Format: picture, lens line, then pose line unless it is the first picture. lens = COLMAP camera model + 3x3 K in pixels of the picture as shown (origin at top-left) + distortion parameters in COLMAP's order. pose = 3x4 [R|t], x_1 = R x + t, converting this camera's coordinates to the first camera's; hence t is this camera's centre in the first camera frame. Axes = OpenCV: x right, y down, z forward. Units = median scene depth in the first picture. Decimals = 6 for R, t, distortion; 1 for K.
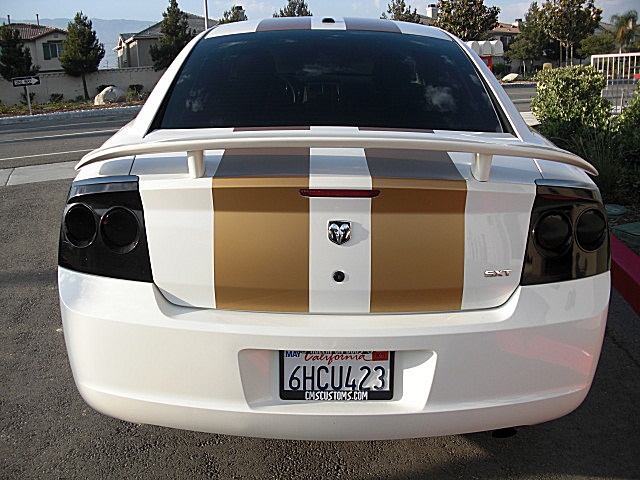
lens RADIAL K [[631.8, 0, 310.6], [0, 631.8, 244.6], [0, 0, 1]] dist [-0.195412, 0.163581]
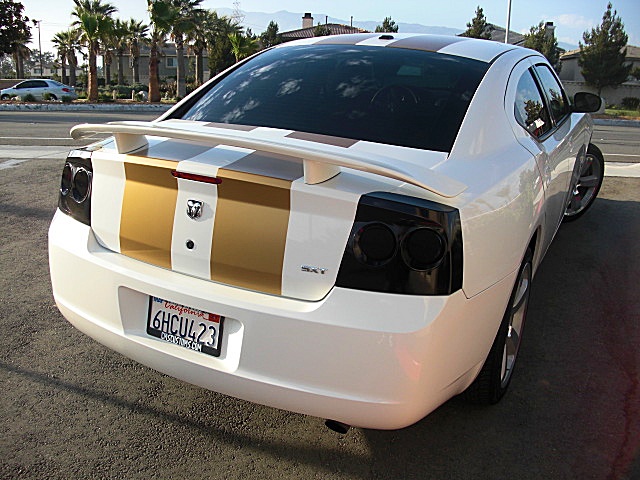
lens RADIAL K [[631.8, 0, 310.6], [0, 631.8, 244.6], [0, 0, 1]] dist [-0.195412, 0.163581]
pose [[0.884402, 0.178788, -0.431123, 0.761487], [-0.184984, 0.982345, 0.027909, -0.026814], [0.428501, 0.055068, 0.901861, -0.006814]]
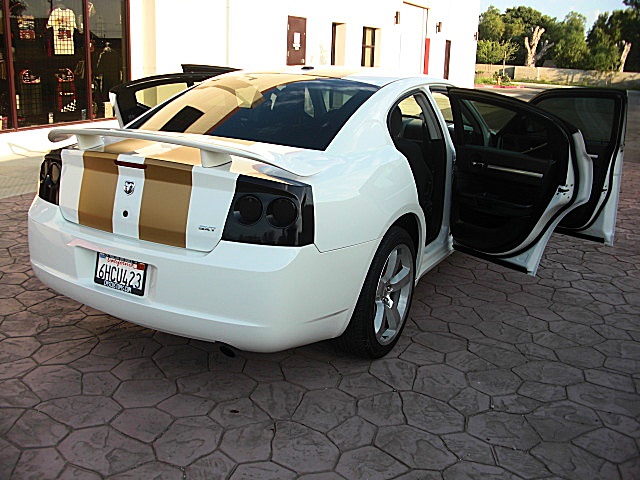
lens RADIAL K [[631.4, 0, 308.2], [0, 631.4, 236.2], [0, 0, 1]] dist [-0.182684, 0.118159]
pose [[0.872837, 0.155065, -0.462721, 1.231974], [-0.195603, 0.979842, -0.040608, 0.079001], [0.447097, 0.125954, 0.885573, -0.255227]]
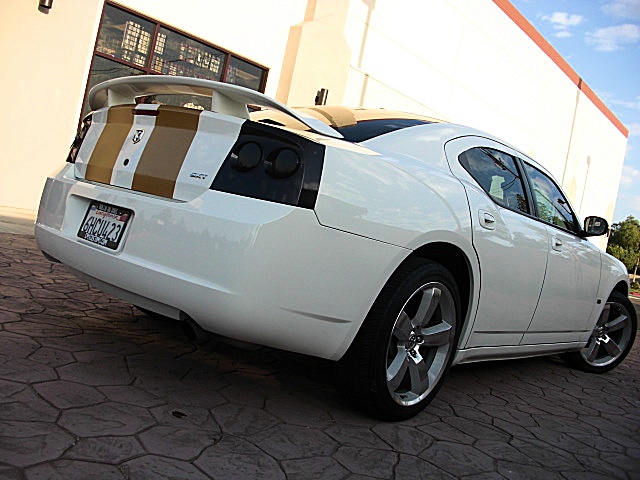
lens RADIAL K [[631.8, 0, 310.6], [0, 631.8, 244.6], [0, 0, 1]] dist [-0.195412, 0.163581]
pose [[0.740514, 0.173546, -0.649247, 1.354119], [-0.407452, 0.884210, -0.228376, 0.379038], [0.534437, 0.433652, 0.725482, 0.225731]]
